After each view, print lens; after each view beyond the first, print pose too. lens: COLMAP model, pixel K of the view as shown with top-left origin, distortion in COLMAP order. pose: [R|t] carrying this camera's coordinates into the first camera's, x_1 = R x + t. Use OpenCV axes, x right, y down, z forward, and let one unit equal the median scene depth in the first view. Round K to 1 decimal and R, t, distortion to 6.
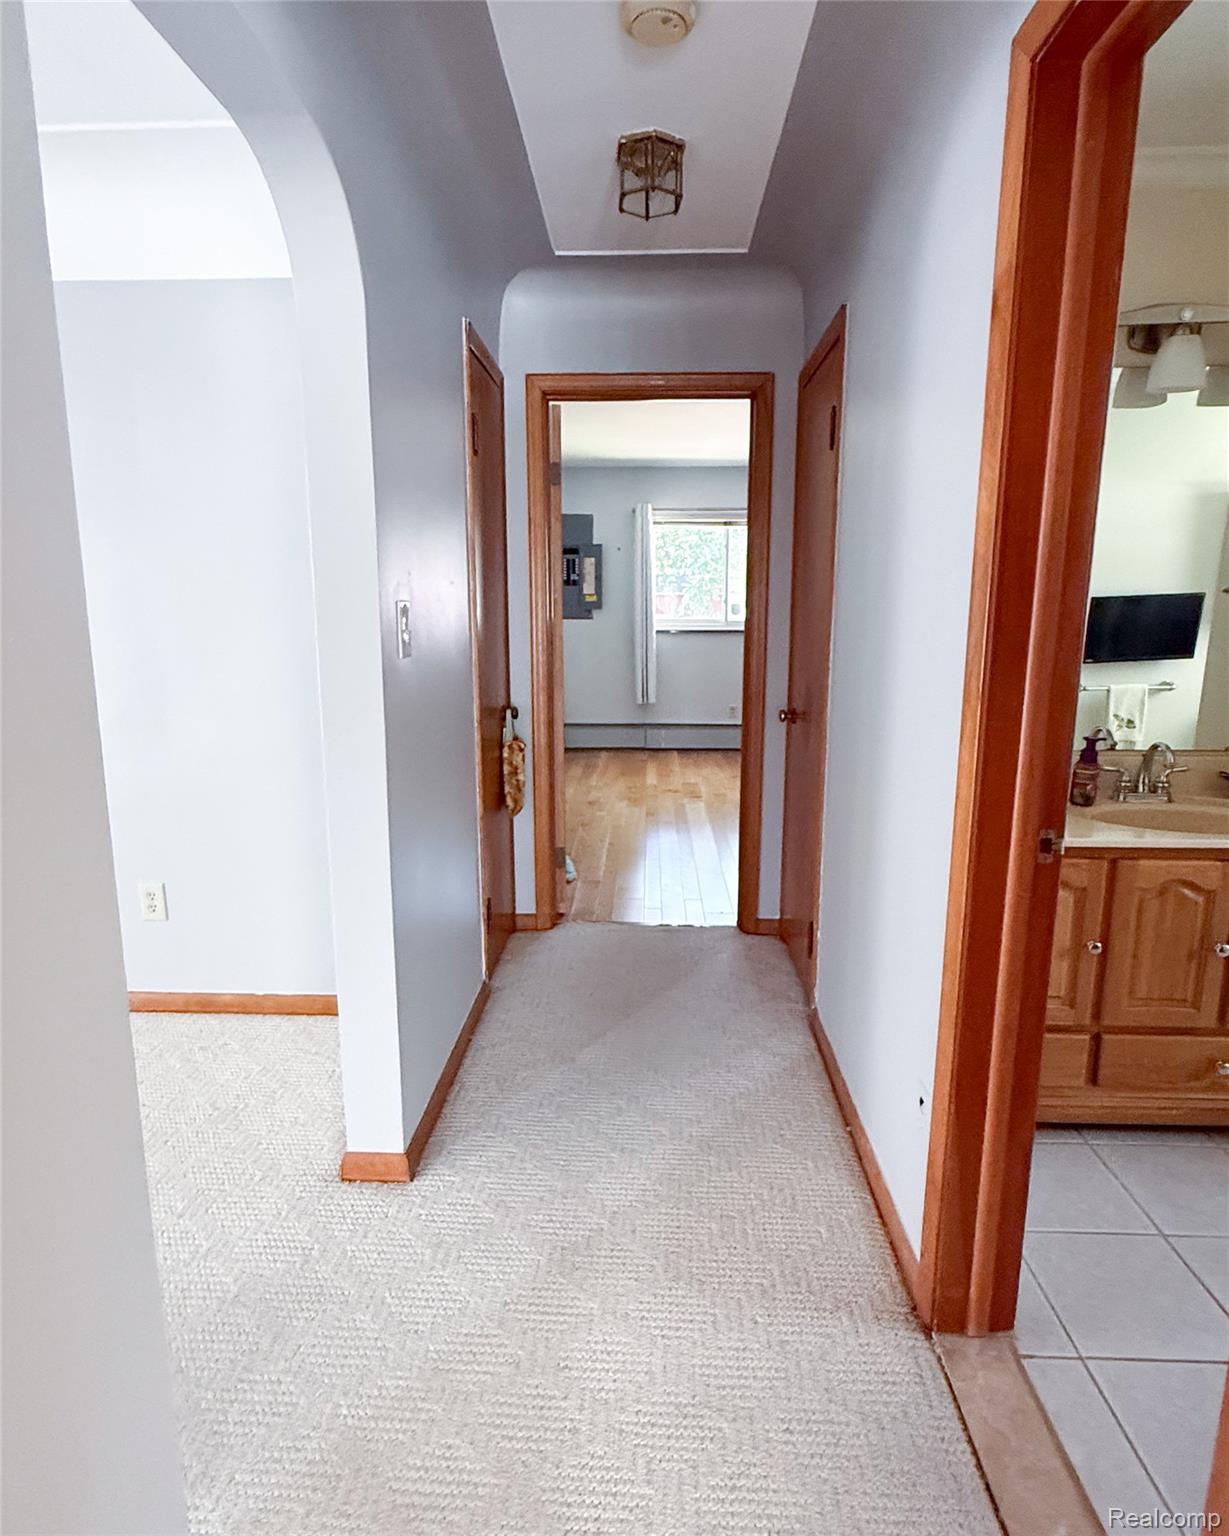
lens RADIAL K [[829.1, 0, 614.5], [0, 829.1, 768.0], [0, 0, 1]] dist [-0.000350, -0.000140]
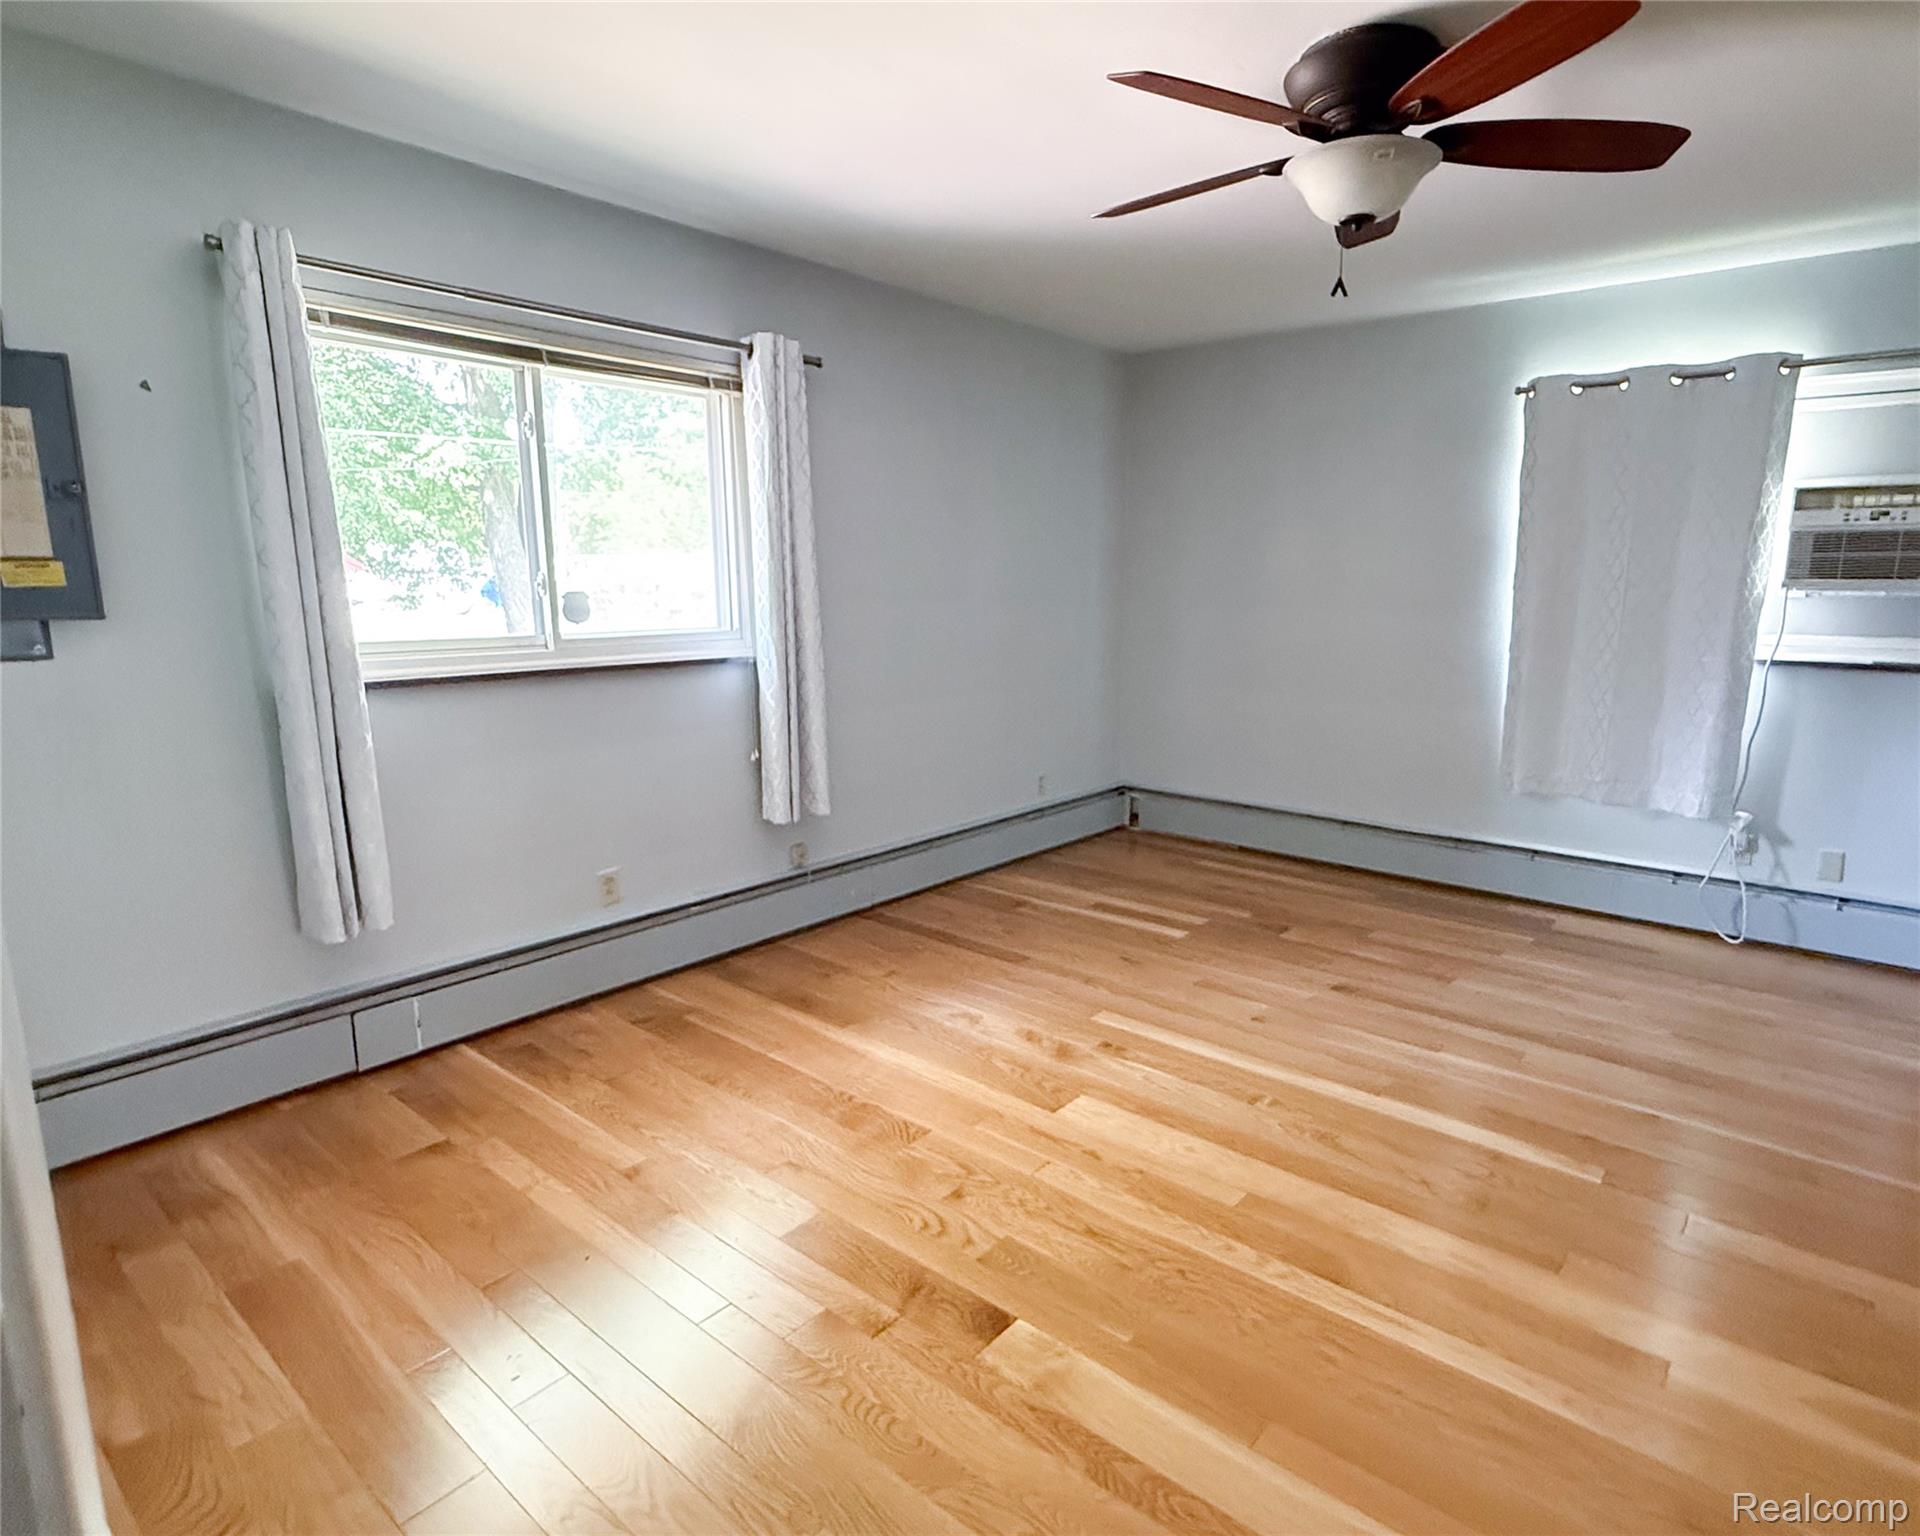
lens RADIAL K [[1063.6, 0, 960.0], [0, 1063.6, 768.0], [0, 0, 1]] dist [0.000851, 0.000109]
pose [[0.615537, -0.140503, 0.775482, -0.115282], [0.149756, 0.986904, 0.059941, -0.125021], [-0.773749, 0.079237, 0.628518, 0.586786]]
